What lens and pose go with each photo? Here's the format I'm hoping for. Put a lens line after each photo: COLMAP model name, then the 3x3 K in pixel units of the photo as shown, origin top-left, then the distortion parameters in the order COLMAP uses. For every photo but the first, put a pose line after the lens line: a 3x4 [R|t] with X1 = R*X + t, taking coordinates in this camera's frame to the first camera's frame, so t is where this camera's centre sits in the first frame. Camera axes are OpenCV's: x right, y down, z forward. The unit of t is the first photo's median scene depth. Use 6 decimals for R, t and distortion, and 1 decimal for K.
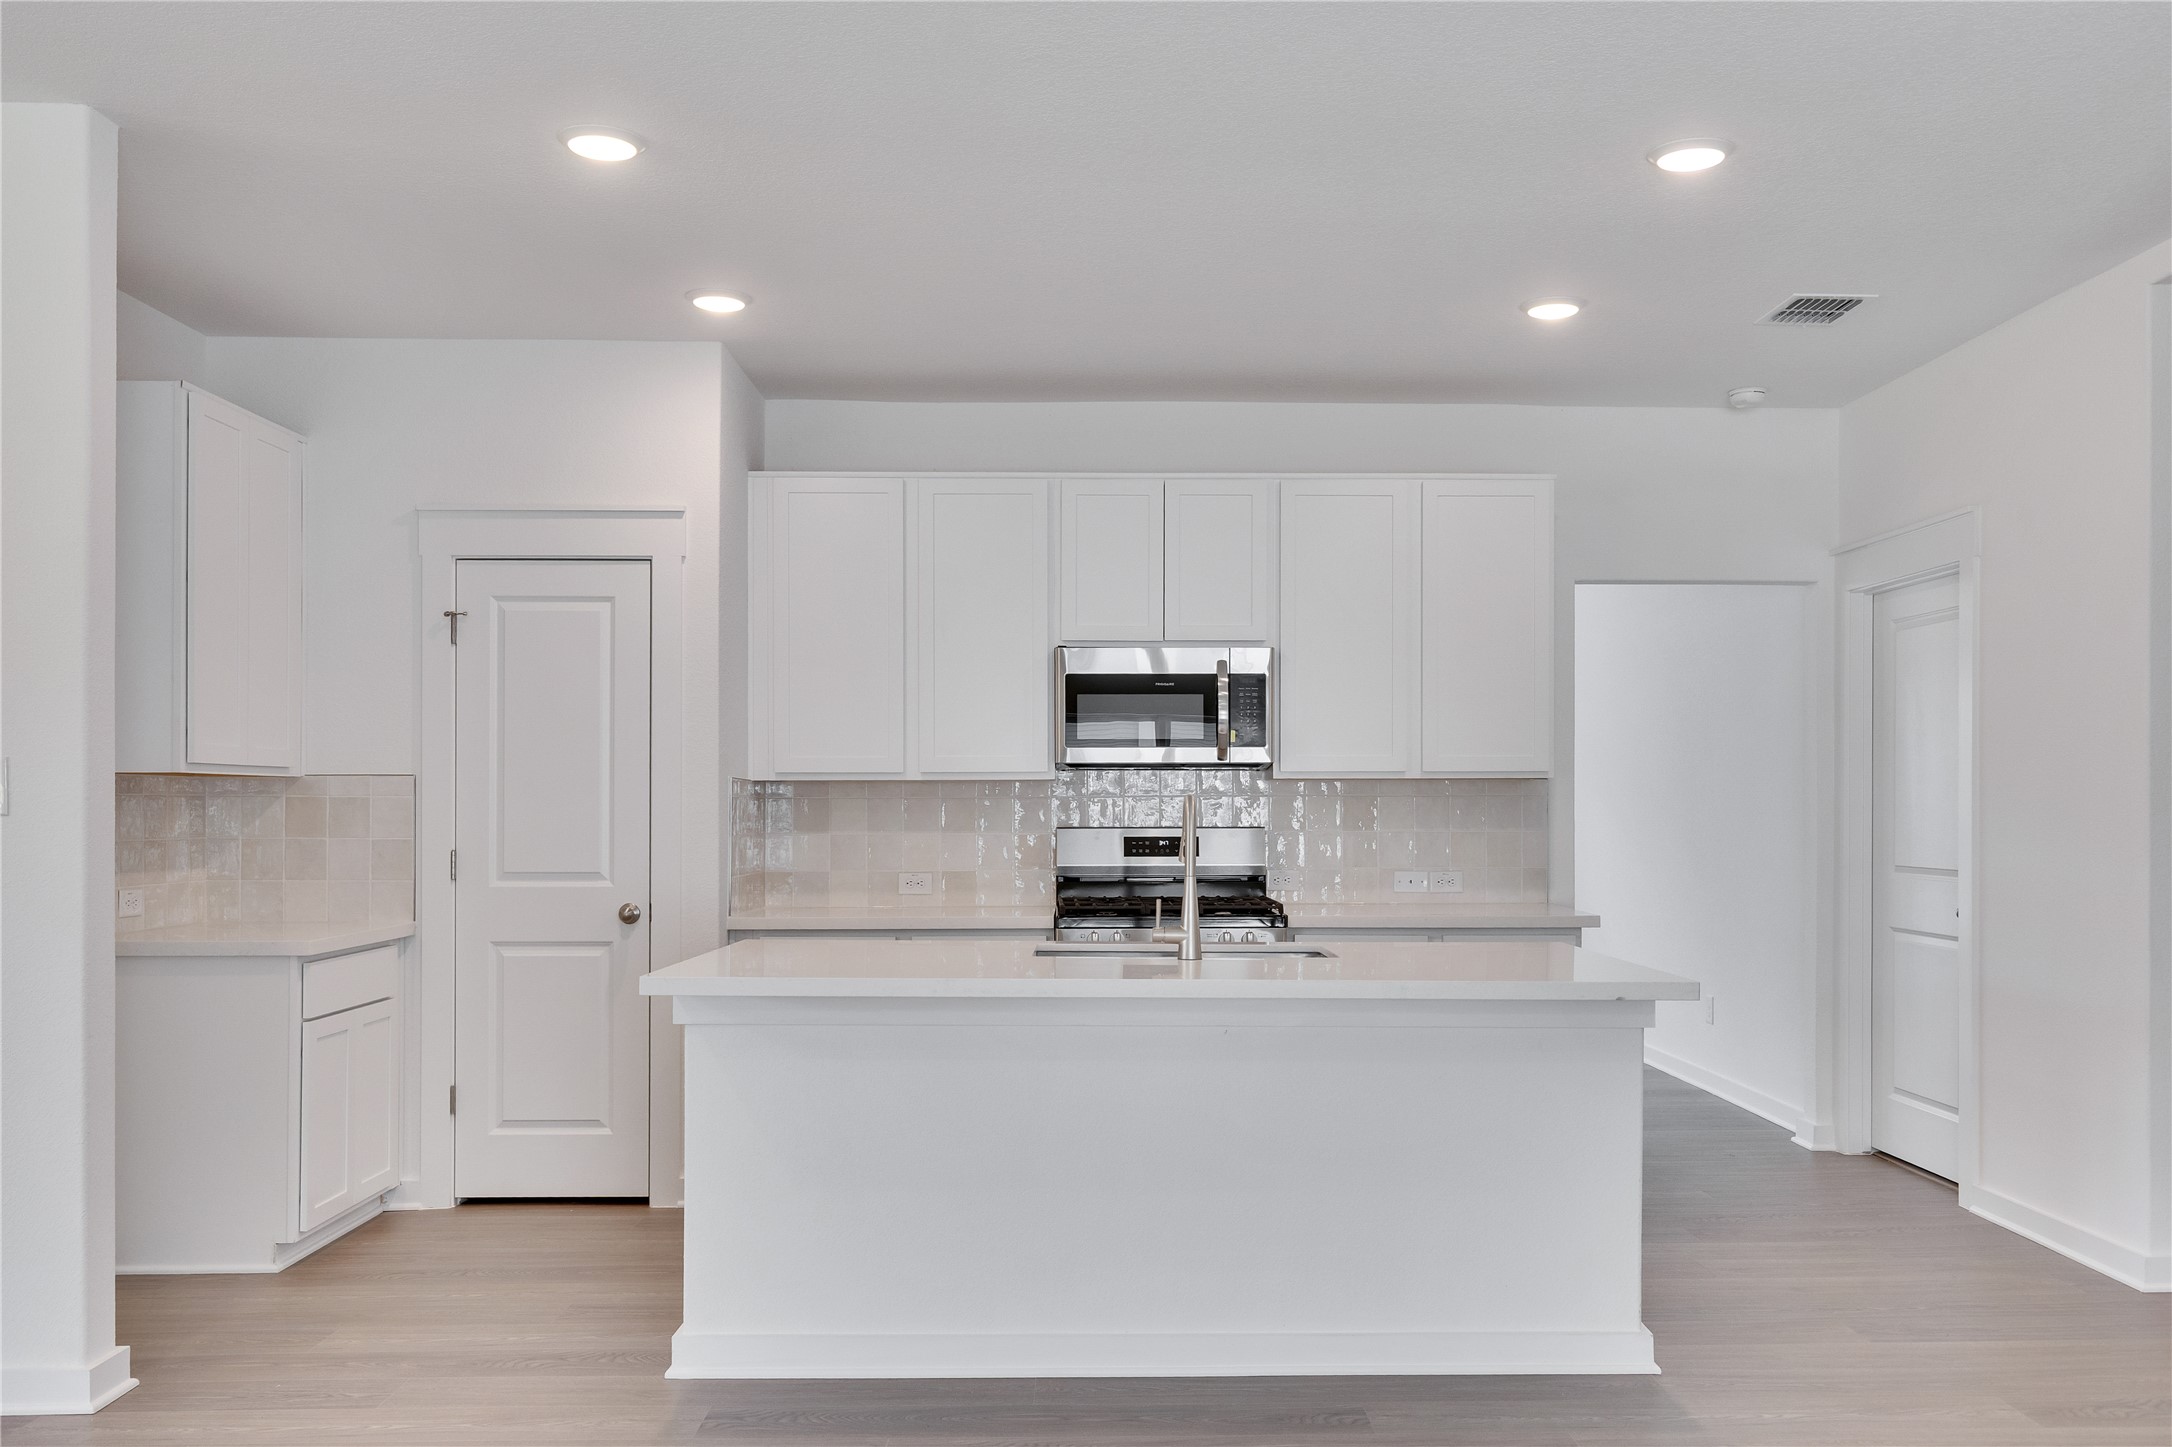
lens RADIAL K [[1835.0, 0, 1089.2], [0, 1835.0, 794.4], [0, 0, 1]] dist [-0.002851, 0.003705]
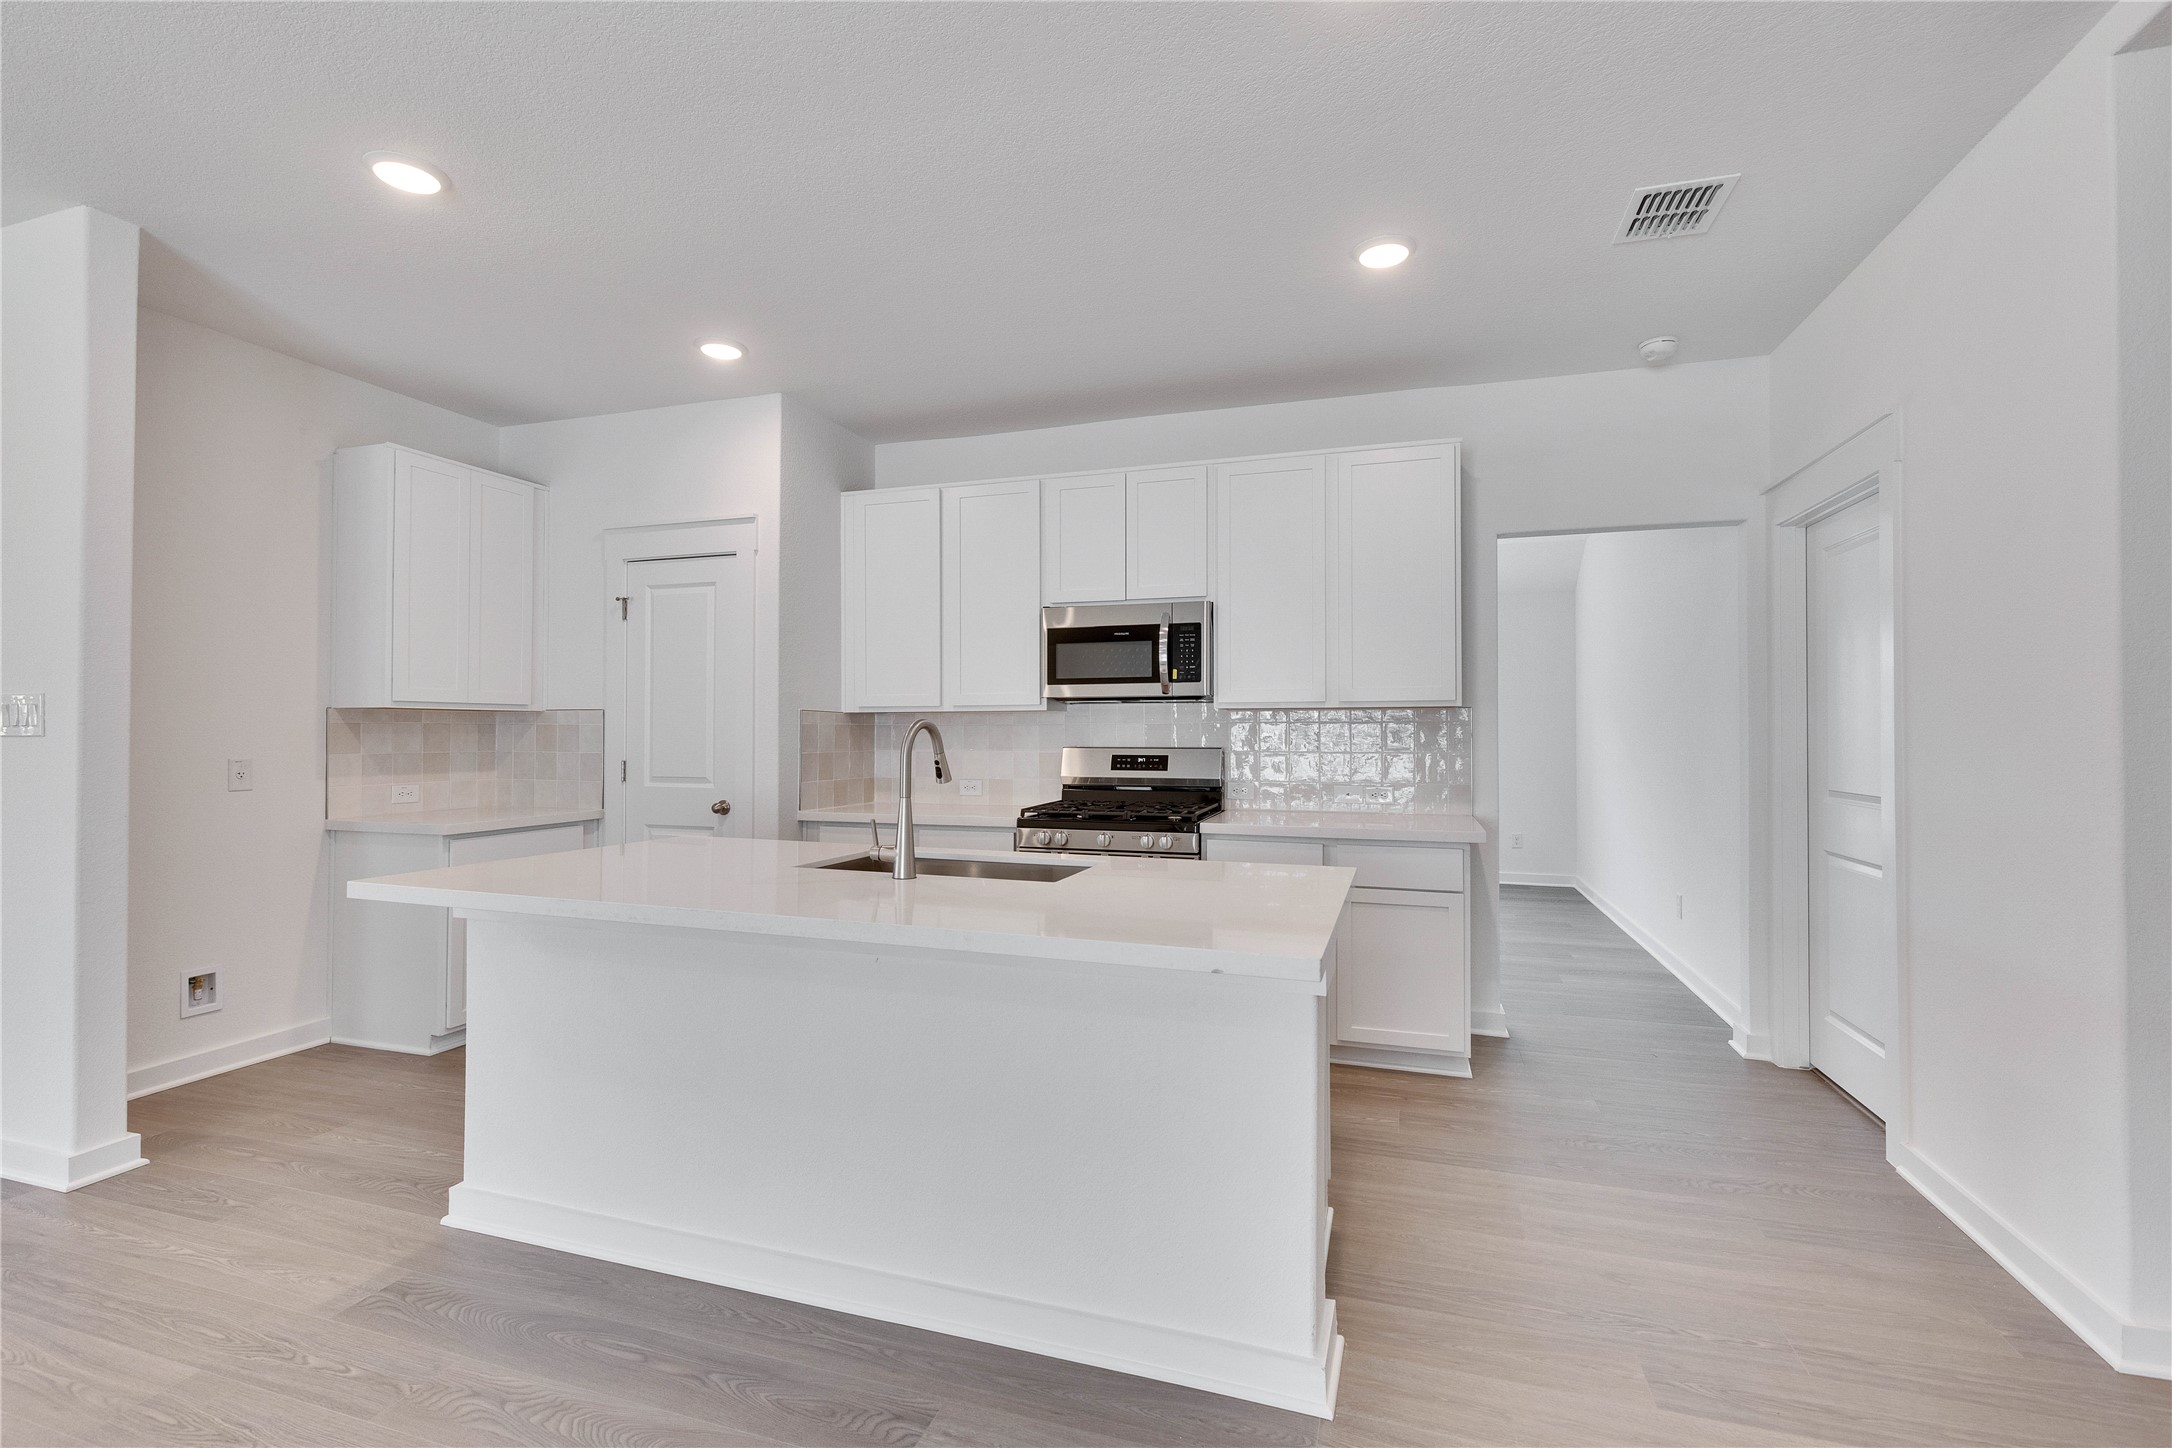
lens RADIAL K [[963.6, 0, 1084.9], [0, 963.6, 718.7], [0, 0, 1]] dist [0.001582, 0.000840]
pose [[0.942576, -0.003402, -0.333973, 0.239739], [0.000750, 0.999967, -0.008069, 0.003281], [0.333989, 0.007356, 0.942548, 0.373600]]
